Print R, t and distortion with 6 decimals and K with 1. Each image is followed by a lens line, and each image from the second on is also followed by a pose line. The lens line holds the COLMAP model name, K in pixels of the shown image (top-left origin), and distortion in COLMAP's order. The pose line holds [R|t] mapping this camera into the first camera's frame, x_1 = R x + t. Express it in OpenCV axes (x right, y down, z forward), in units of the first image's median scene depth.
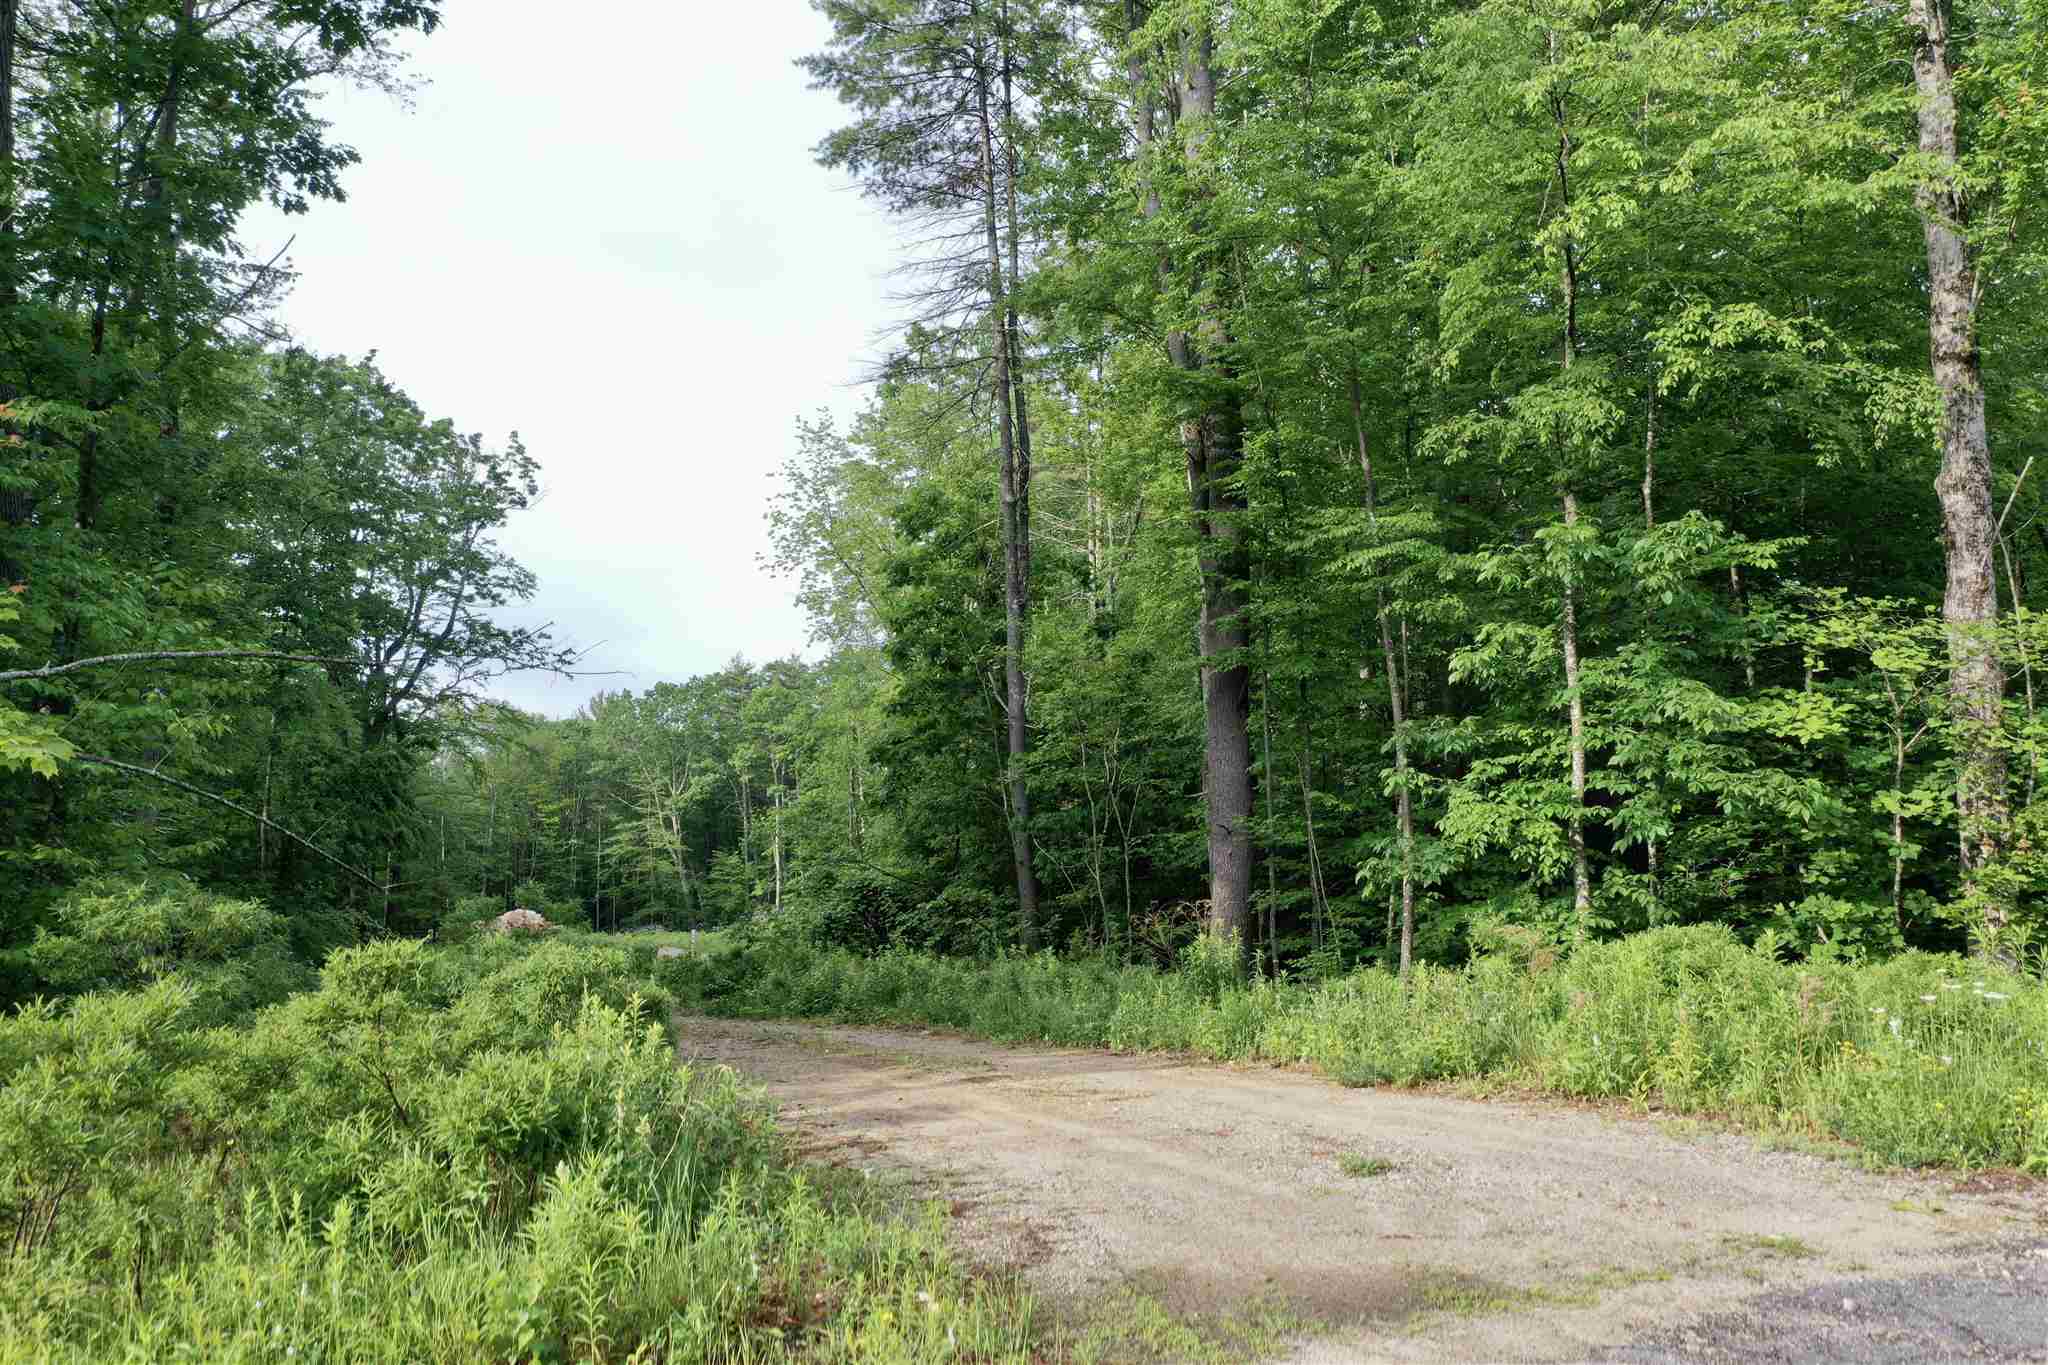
lens RADIAL K [[1640.8, 0, 1024.0], [0, 1640.8, 682.5], [0, 0, 1]] dist [-0.003026, -0.004158]
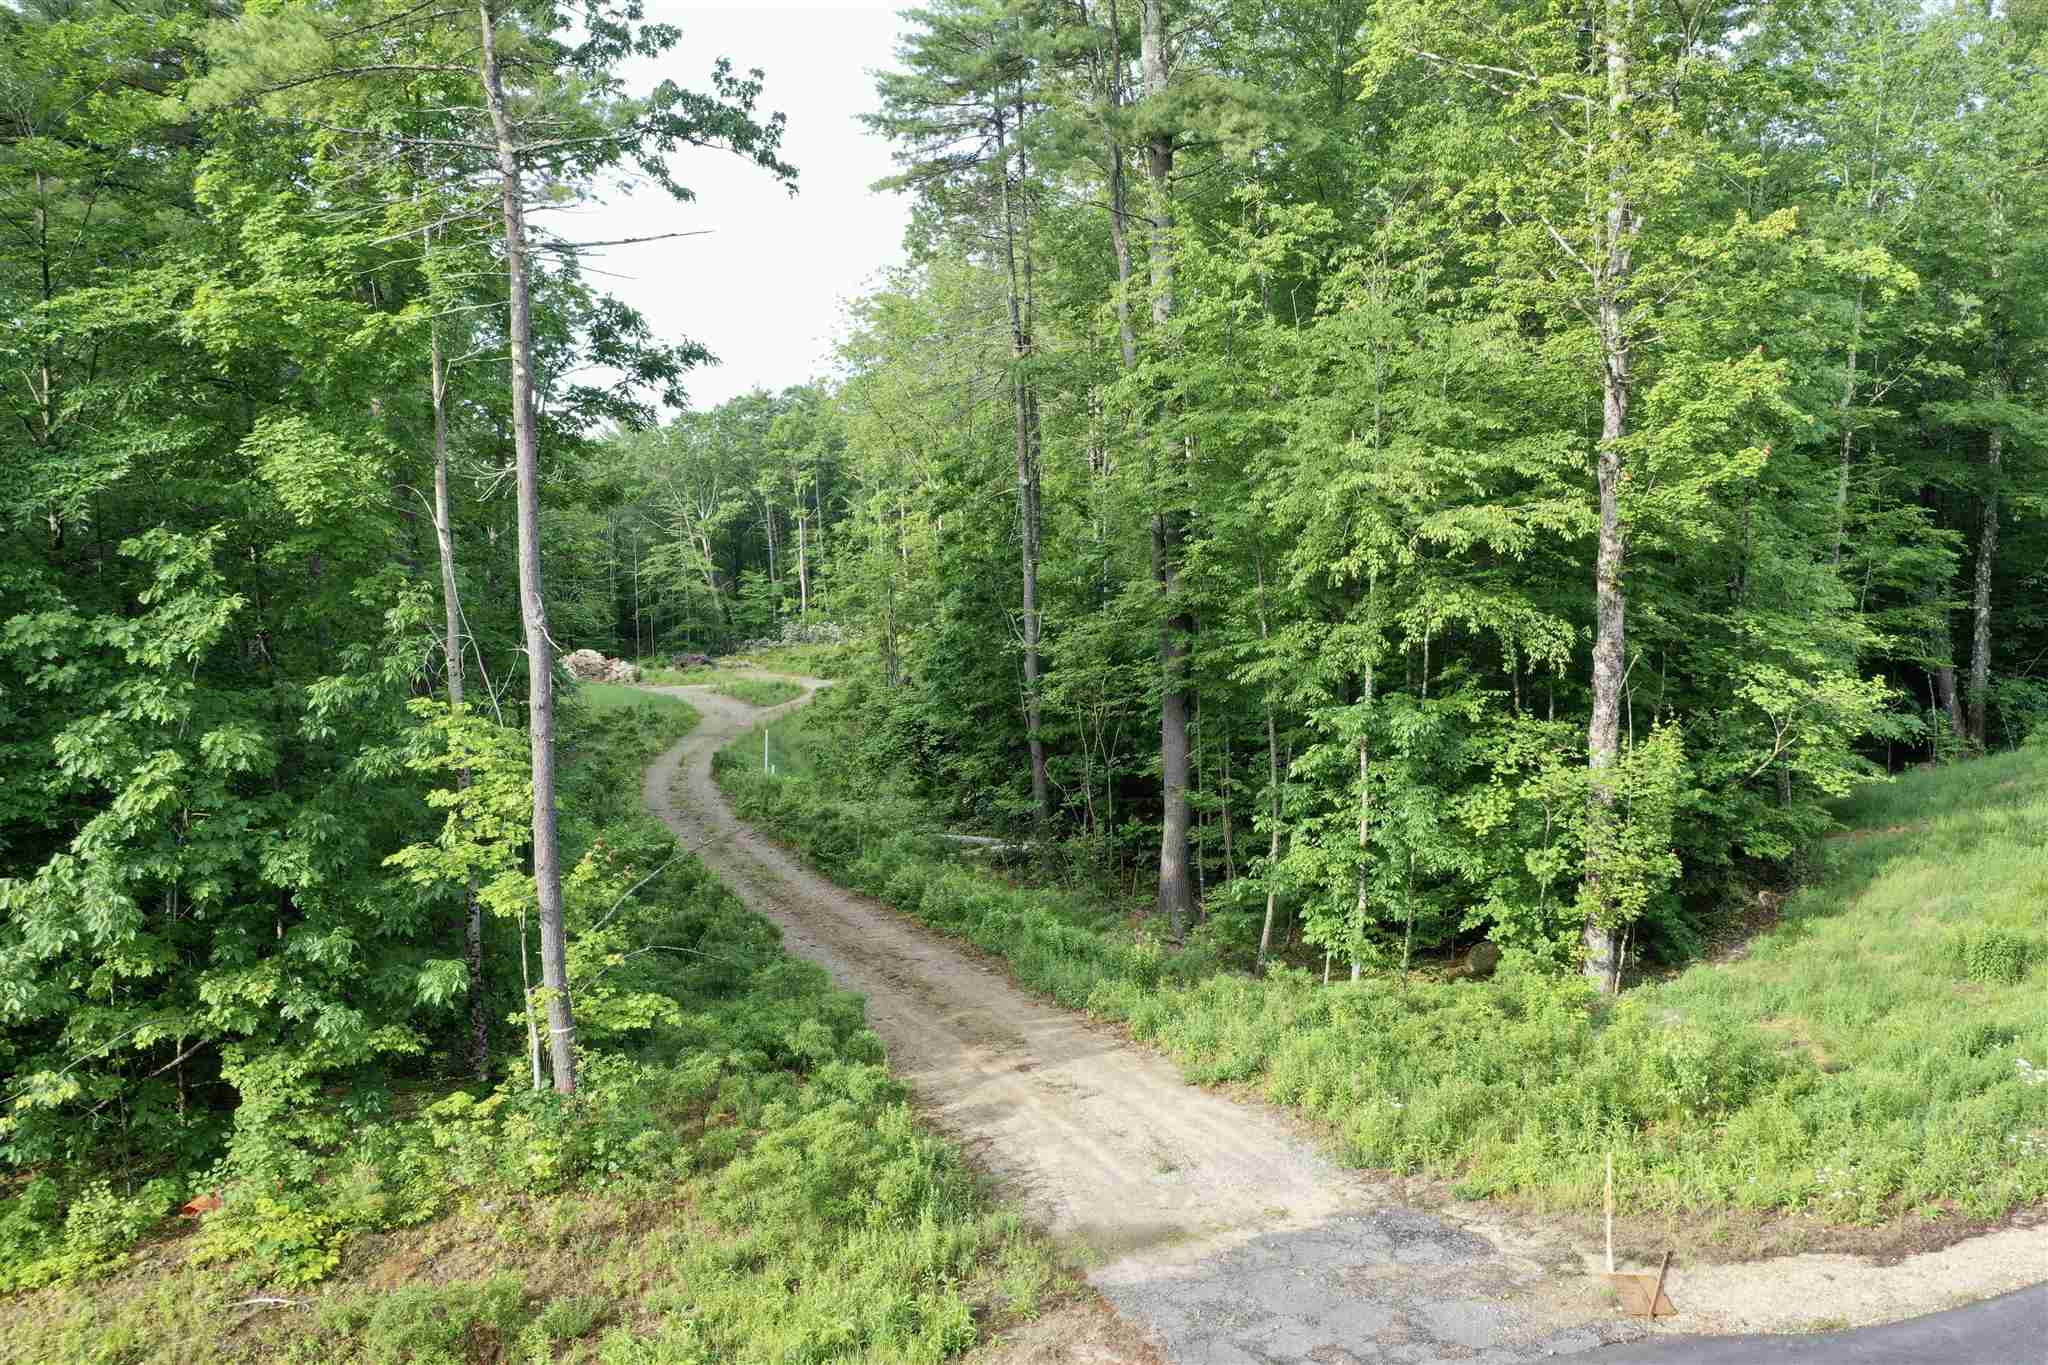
lens RADIAL K [[1644.4, 0, 1014.1], [0, 1644.4, 683.4], [0, 0, 1]] dist [-0.002938, 0.000475]
pose [[0.999941, -0.003180, -0.010353, -0.002238], [0.005233, 0.978793, 0.204786, -0.101146], [0.009482, -0.204828, 0.978752, -0.148043]]
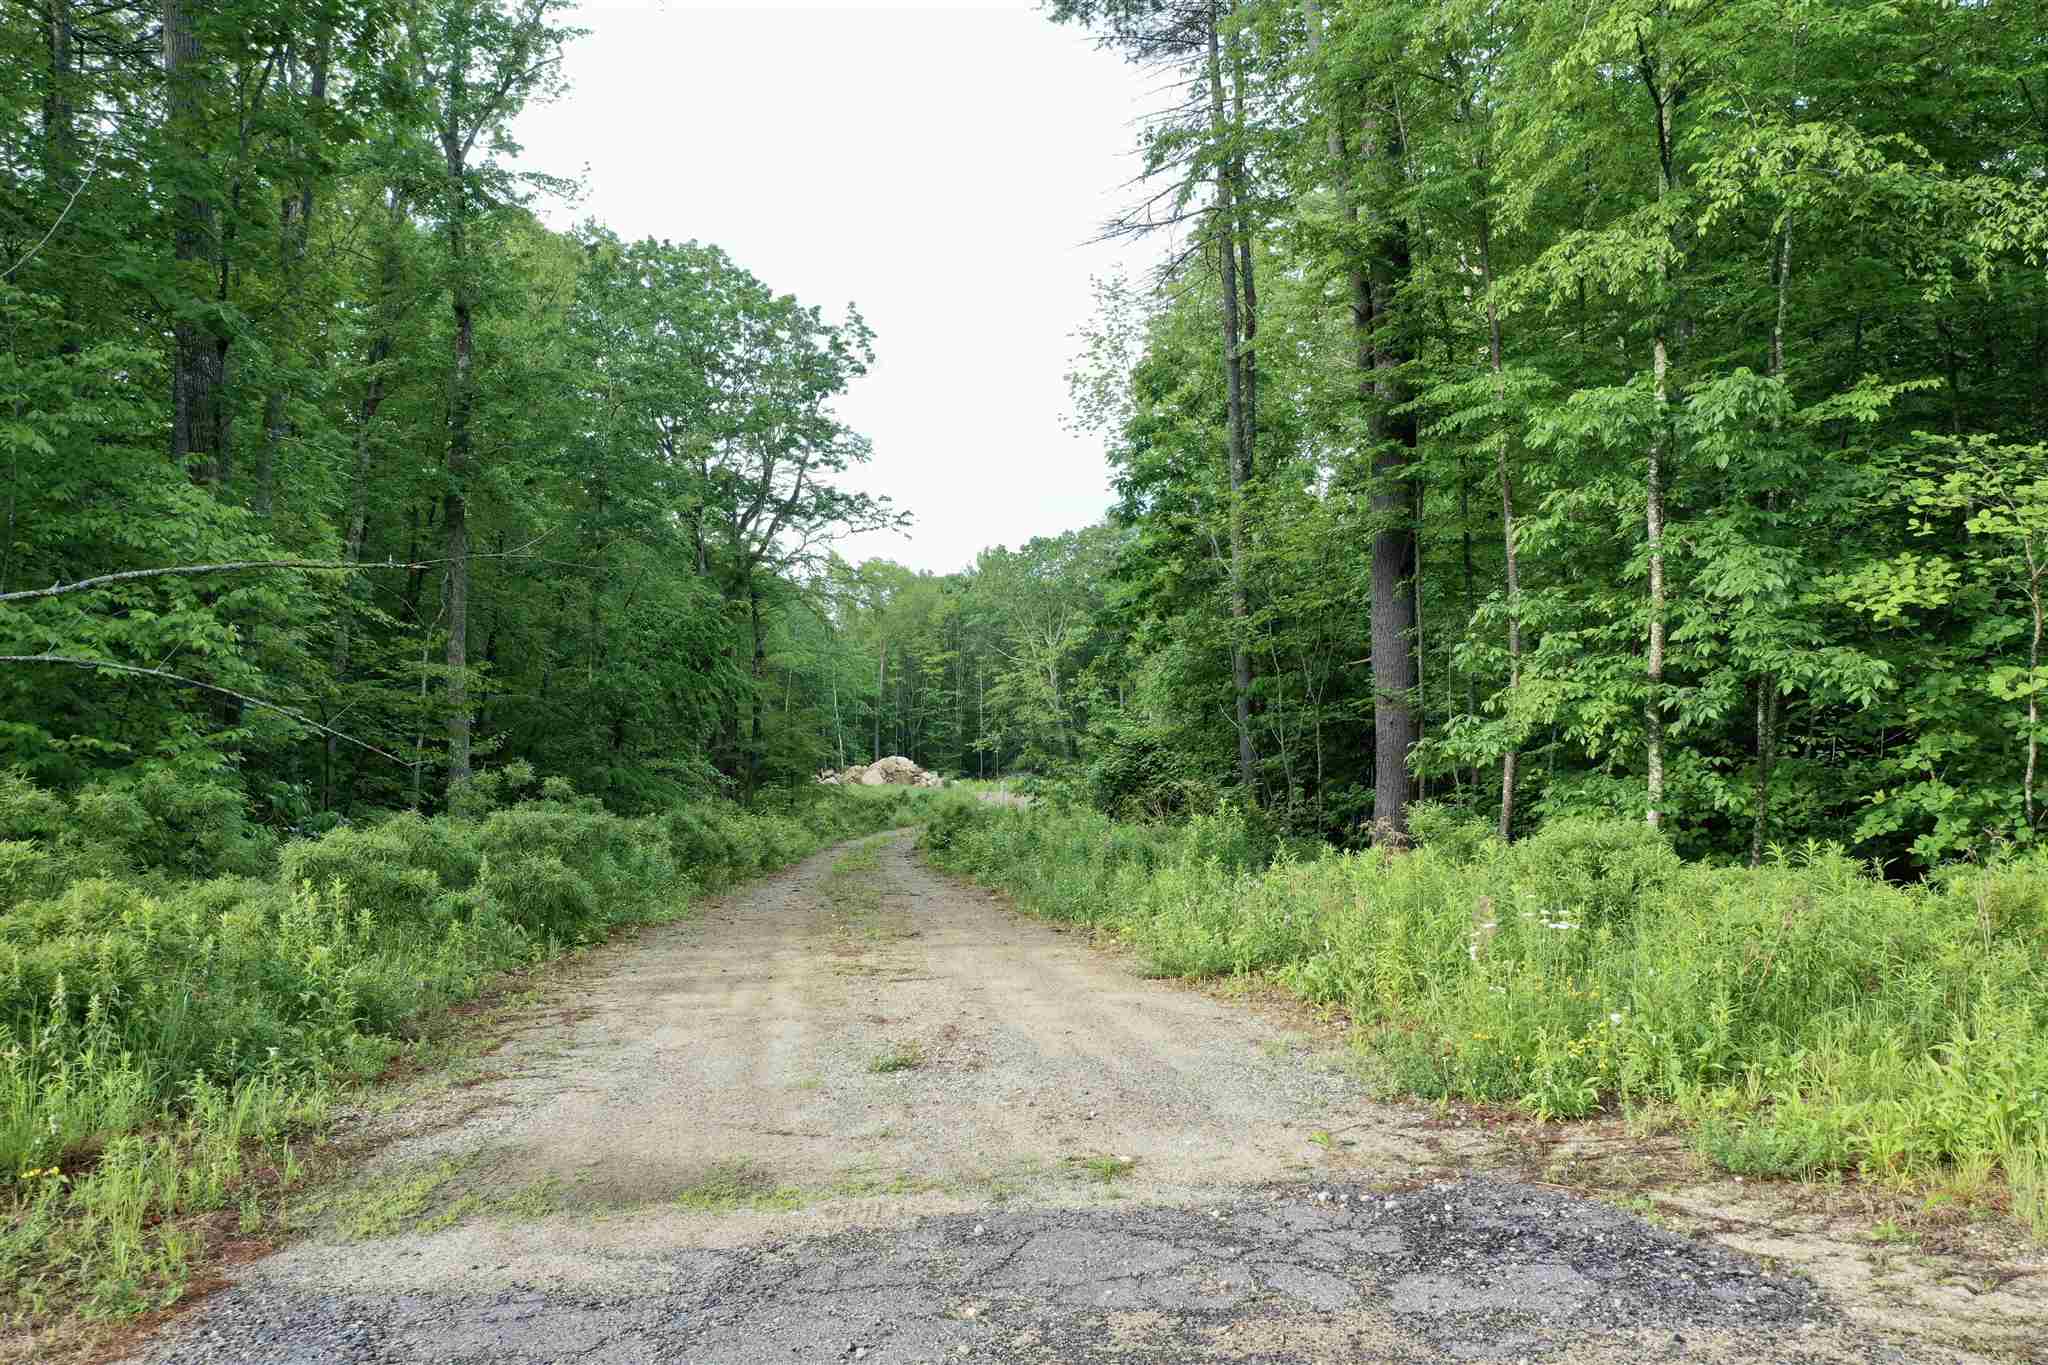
lens RADIAL K [[1638.2, 0, 1019.9], [0, 1638.2, 675.7], [0, 0, 1]] dist [-0.002911, 0.000052]
pose [[0.969272, -0.001121, -0.245988, 0.049040], [0.022914, 0.996053, 0.085751, -0.003796], [0.244921, -0.088753, 0.965472, 0.003089]]
